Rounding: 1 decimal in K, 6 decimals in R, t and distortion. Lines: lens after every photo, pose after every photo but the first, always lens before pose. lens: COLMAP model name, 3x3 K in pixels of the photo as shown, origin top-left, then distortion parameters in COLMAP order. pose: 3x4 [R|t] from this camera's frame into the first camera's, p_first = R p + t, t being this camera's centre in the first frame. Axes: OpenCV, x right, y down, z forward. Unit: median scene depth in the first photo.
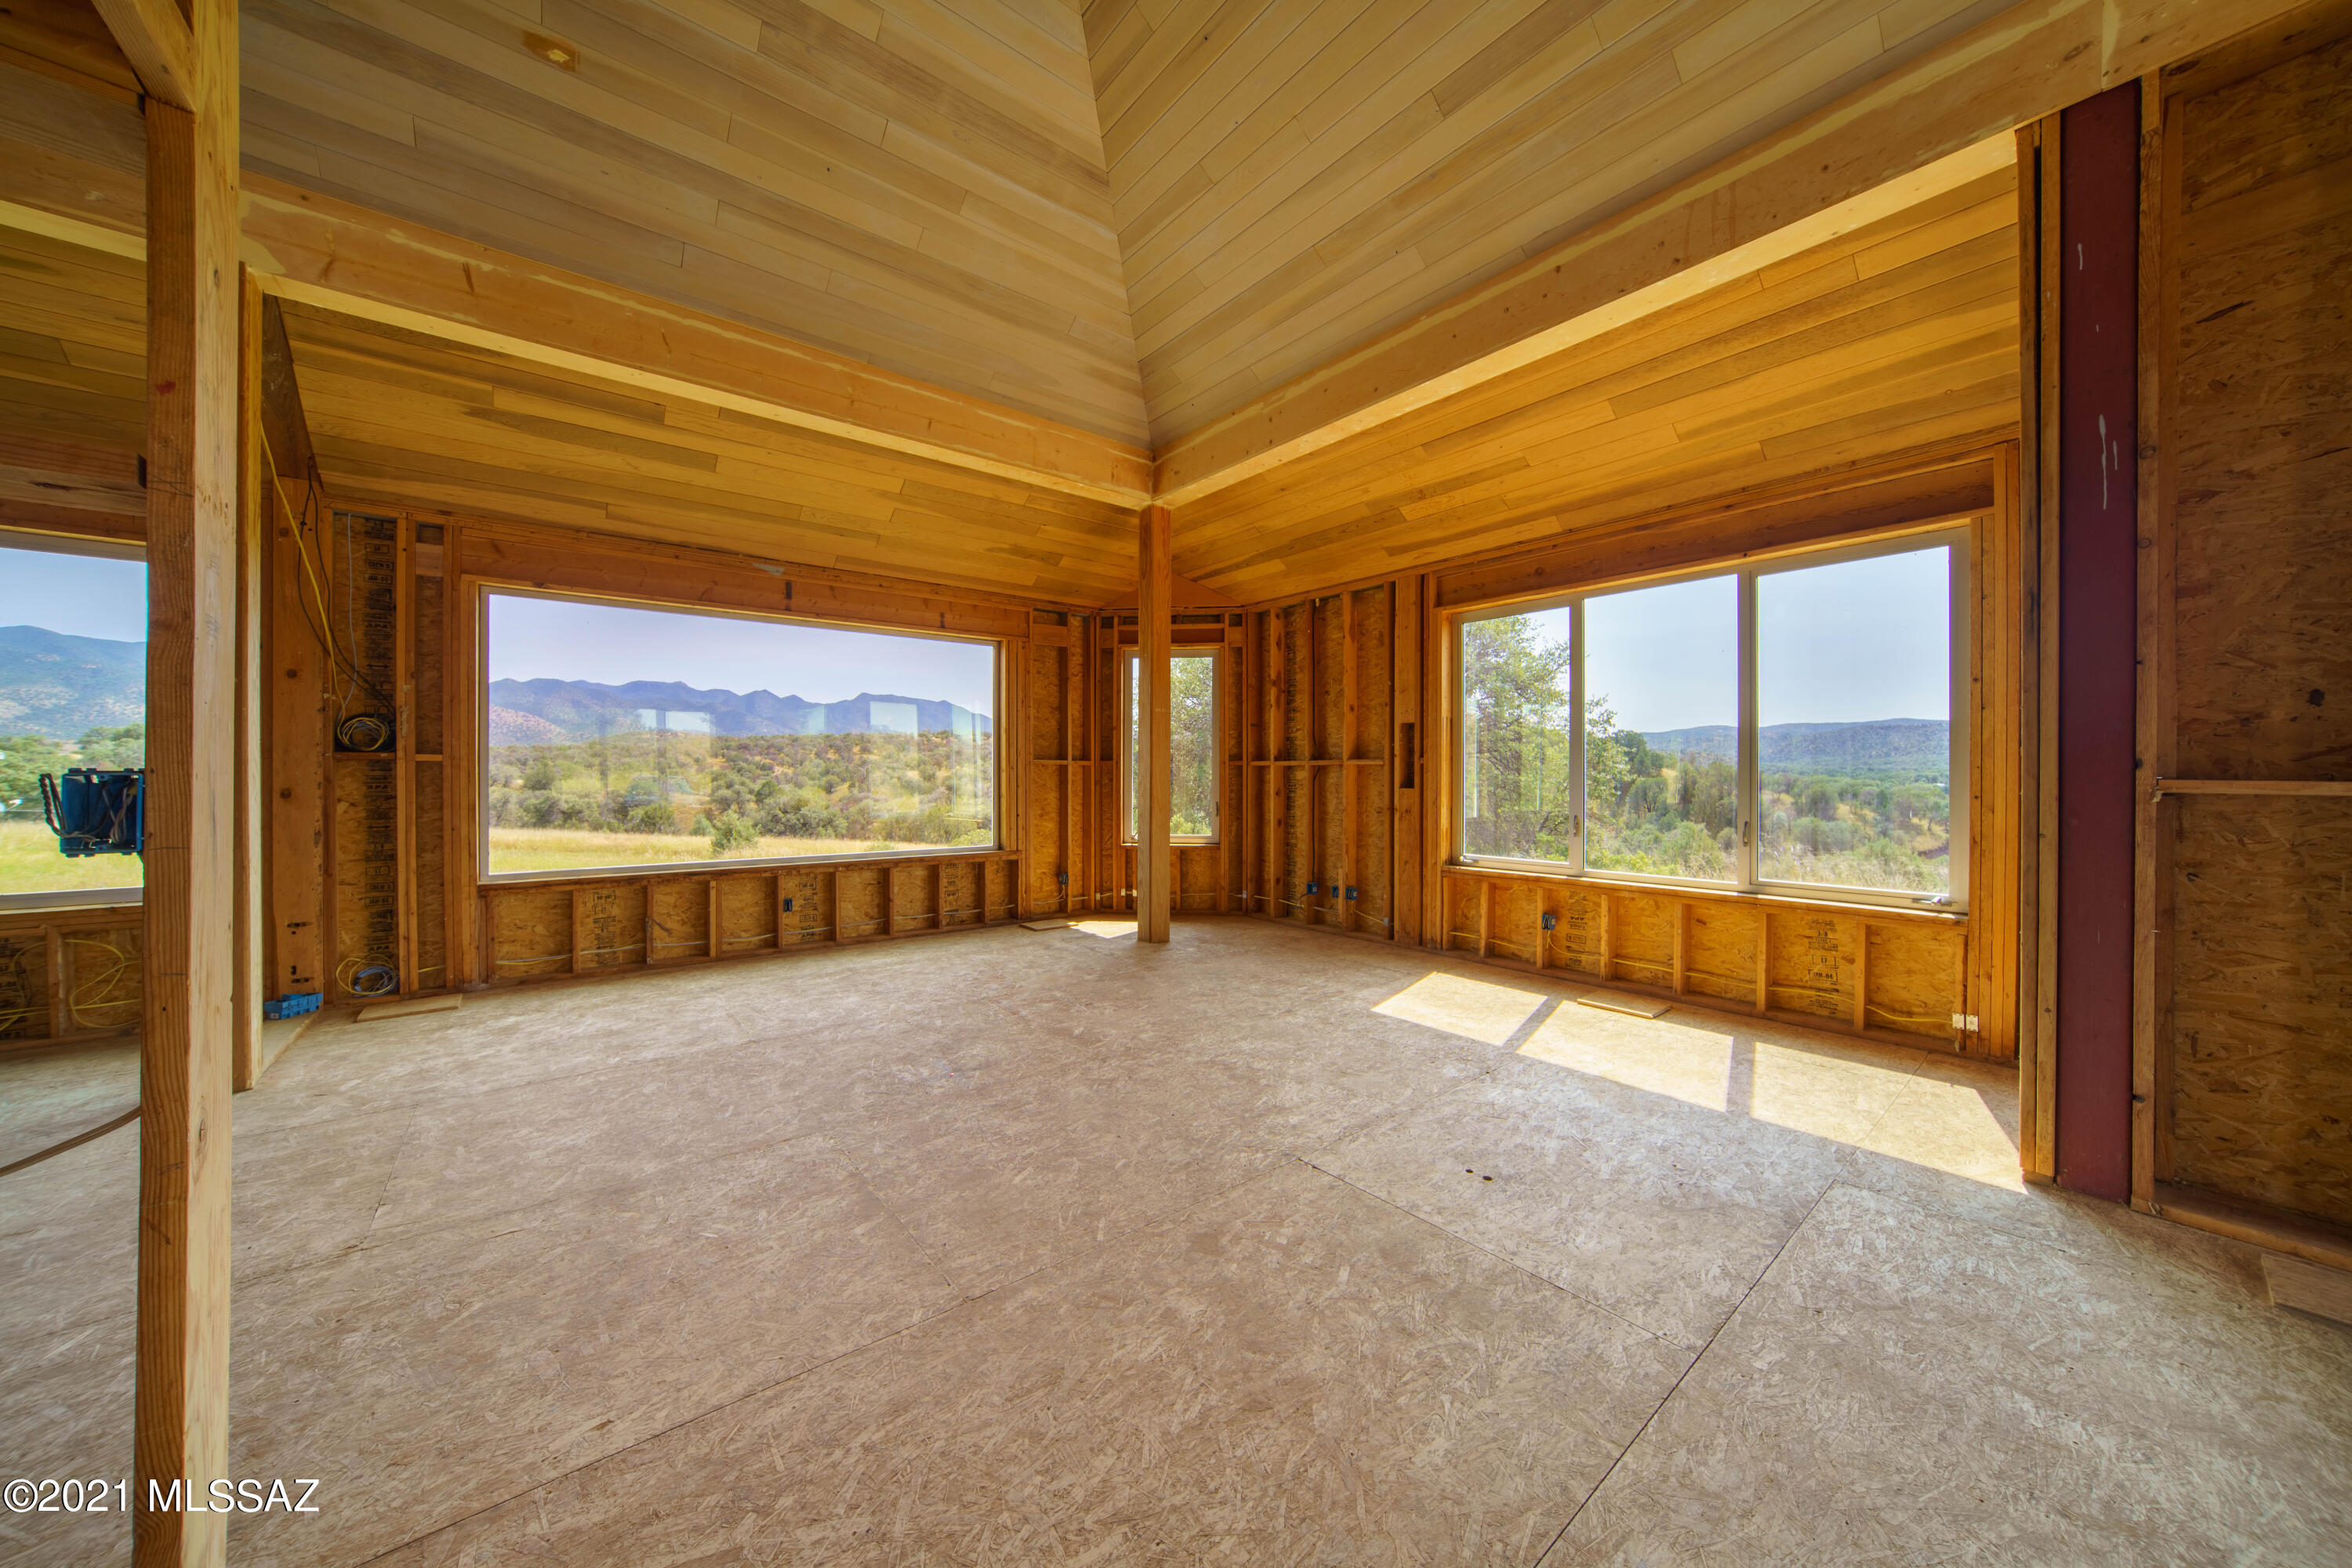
lens RADIAL K [[815.4, 0, 1172.2], [0, 815.4, 771.5], [0, 0, 1]] dist [-0.000398, -0.000045]
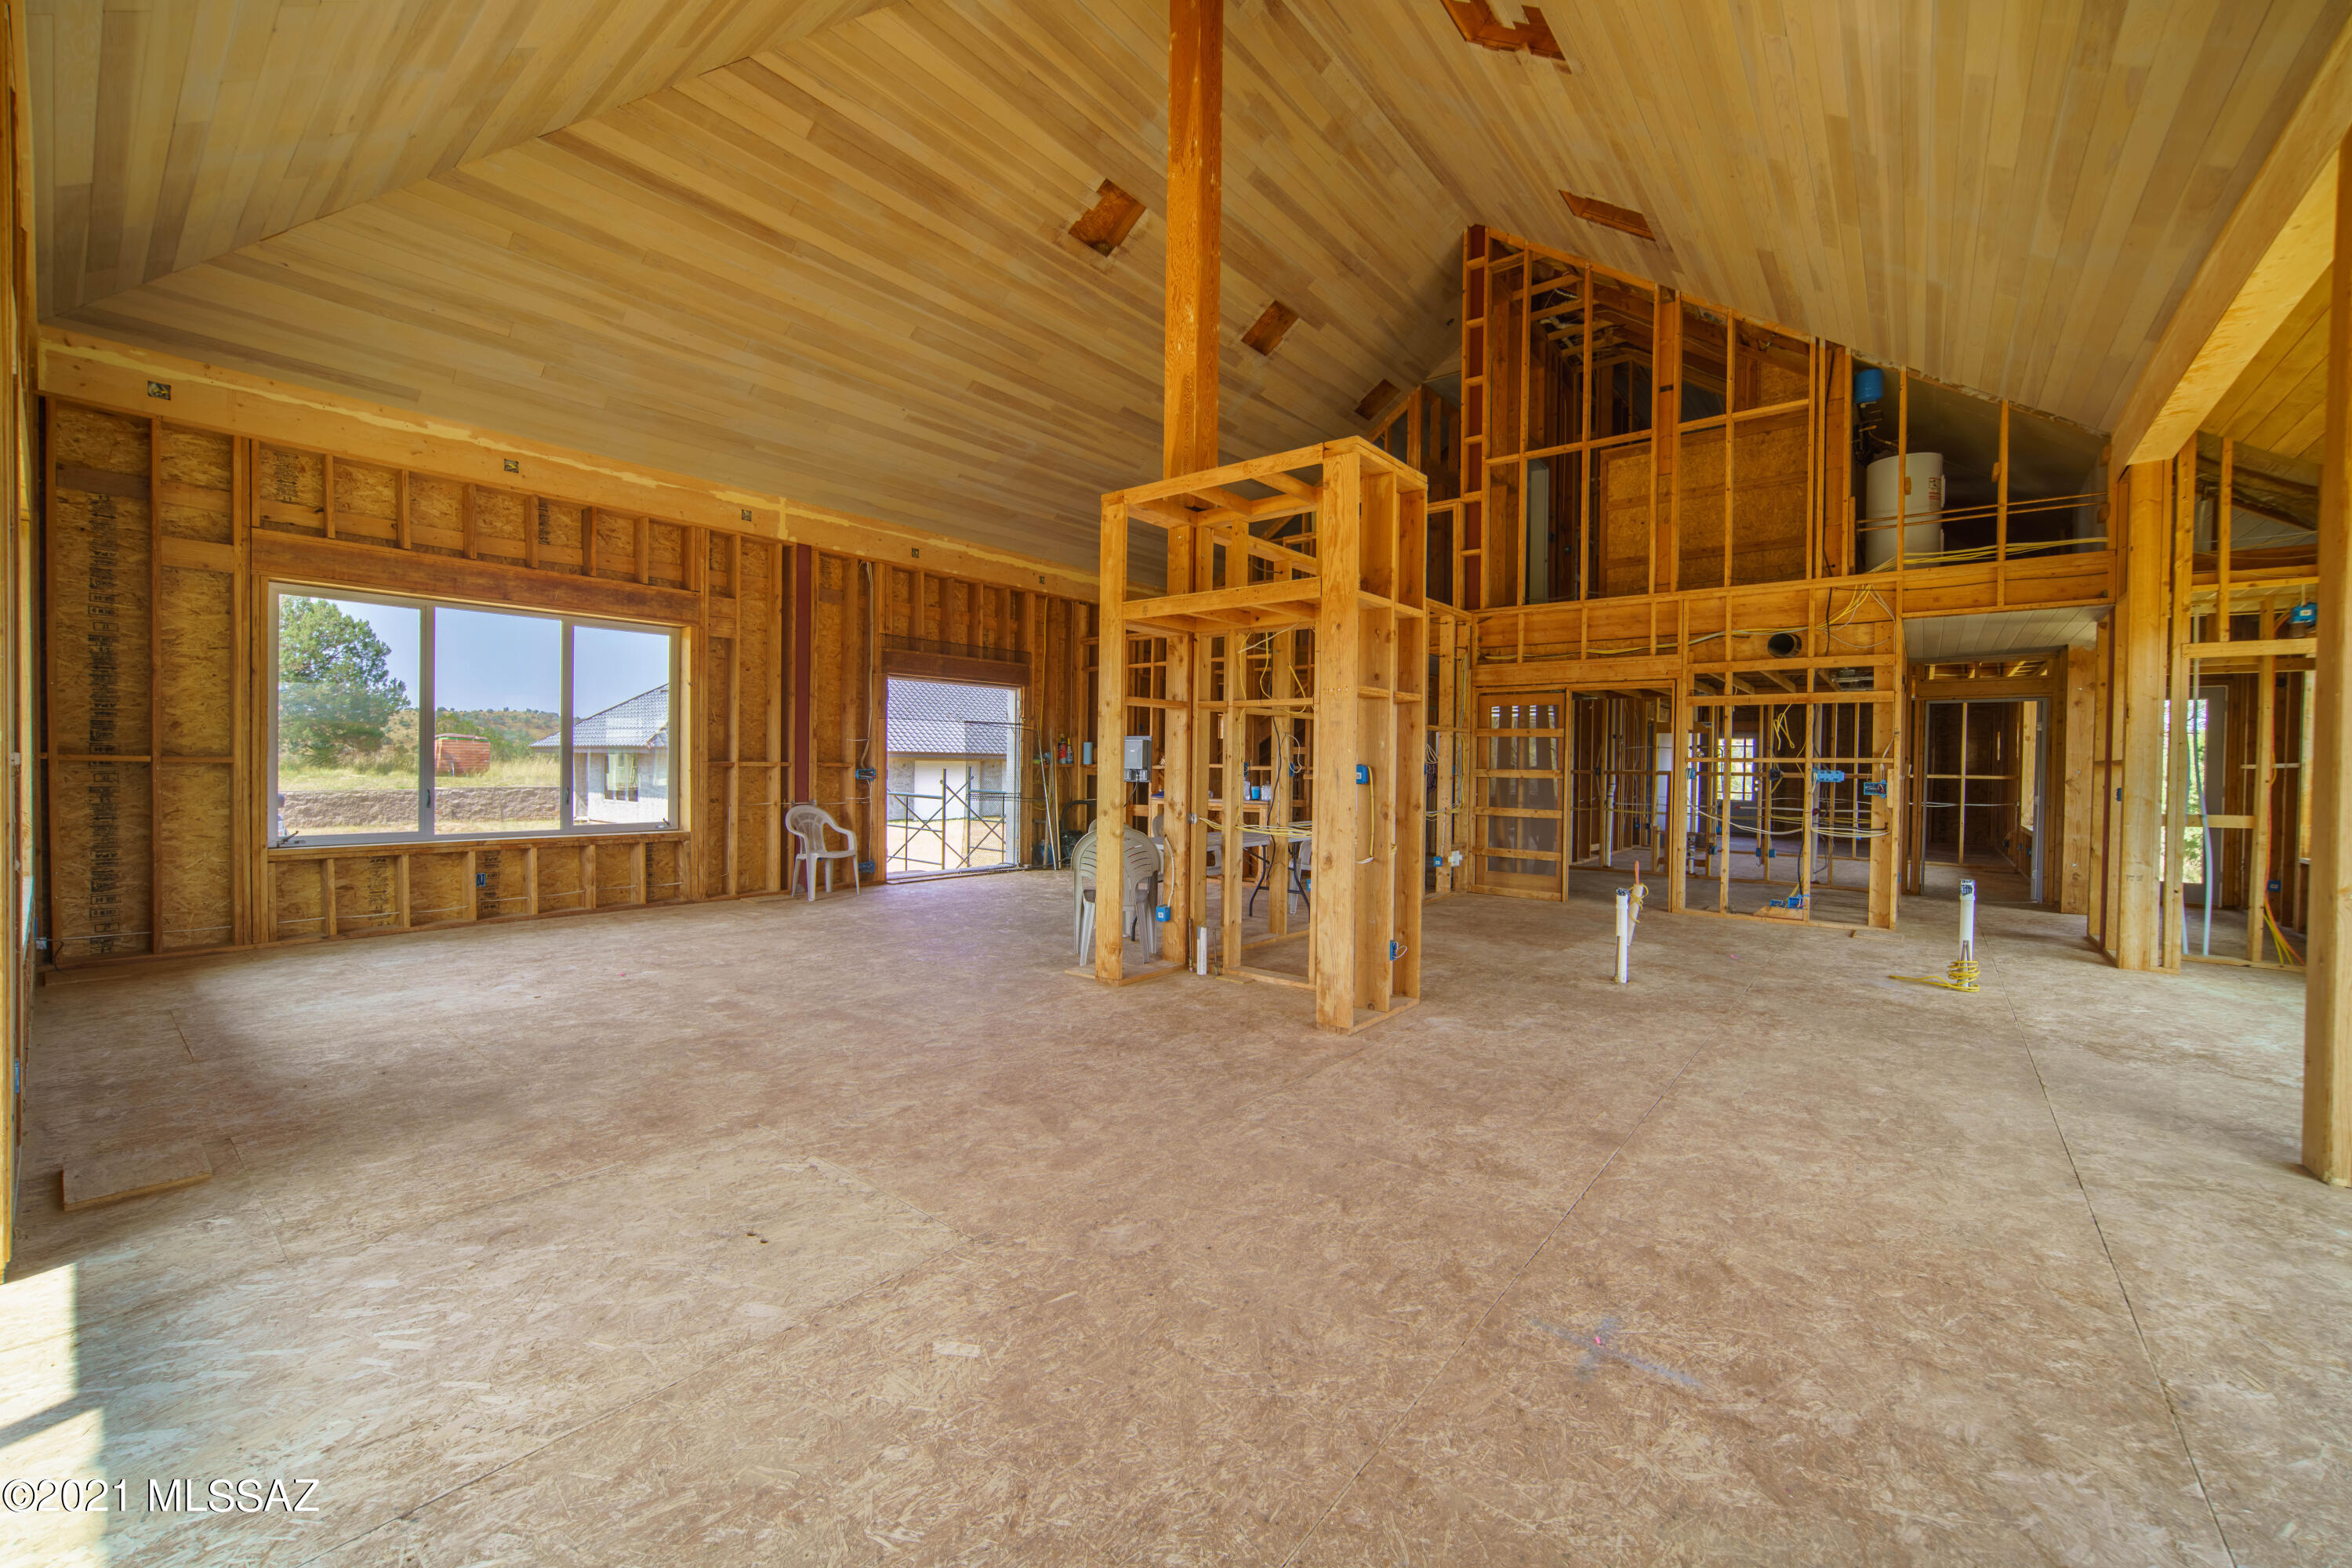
lens RADIAL K [[921.5, 0, 1176.0], [0, 921.5, 784.0], [0, 0, 1]] dist [0.000337, 0.000016]
pose [[-0.976008, -0.008643, -0.217563, 0.189425], [-0.013910, 0.999646, 0.022689, 0.003358], [0.217290, 0.025171, -0.975782, 2.232674]]
